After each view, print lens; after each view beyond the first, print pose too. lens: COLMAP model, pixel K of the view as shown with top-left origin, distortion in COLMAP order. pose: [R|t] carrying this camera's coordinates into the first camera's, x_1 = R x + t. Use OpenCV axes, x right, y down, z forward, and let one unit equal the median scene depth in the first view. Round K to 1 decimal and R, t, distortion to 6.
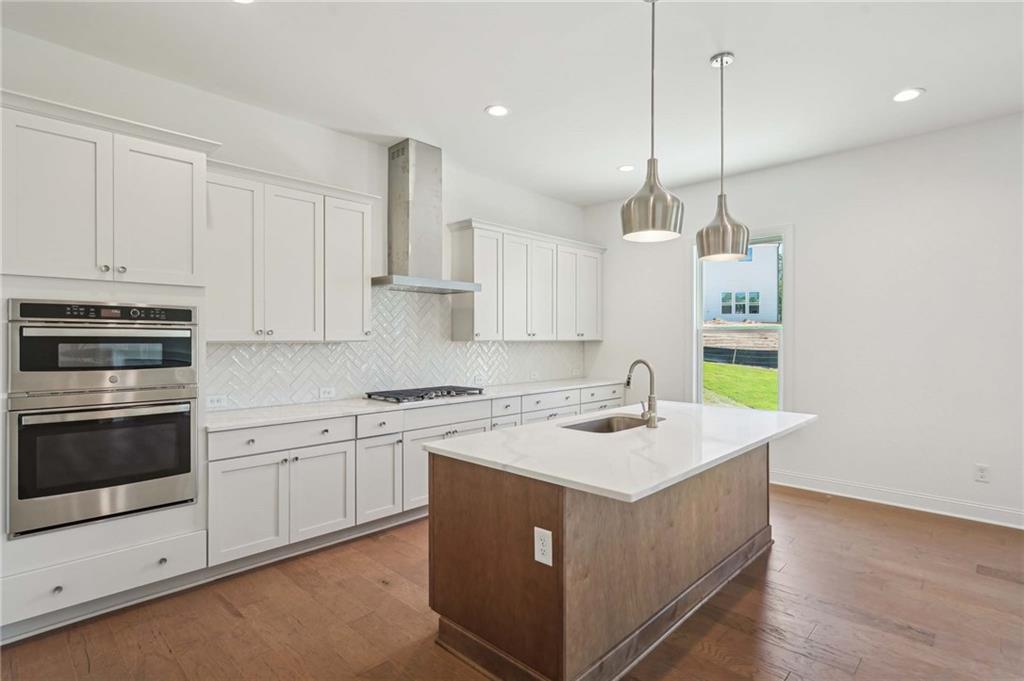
lens RADIAL K [[518.0, 0, 513.1], [0, 518.0, 340.1], [0, 0, 1]] dist [0.000202, 0.000851]
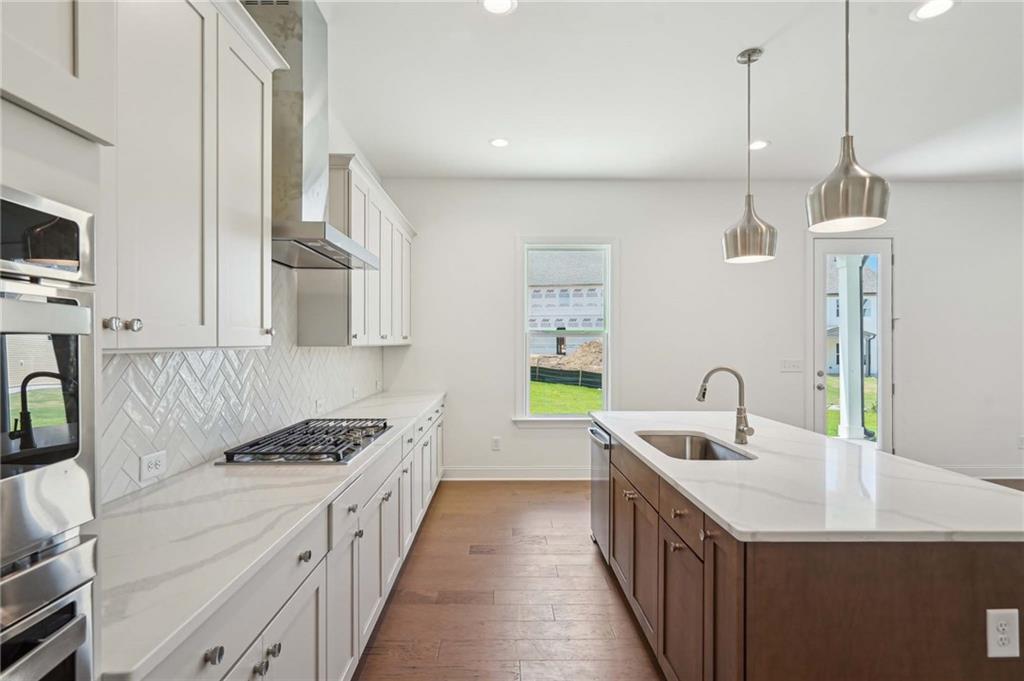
lens RADIAL K [[518.0, 0, 511.3], [0, 518.0, 340.8], [0, 0, 1]] dist [0.000202, 0.000851]
pose [[0.711803, 0.003001, 0.702373, -0.452144], [0.002877, 0.999970, -0.007187, 0.000201], [-0.702373, 0.007136, 0.711773, 0.472867]]
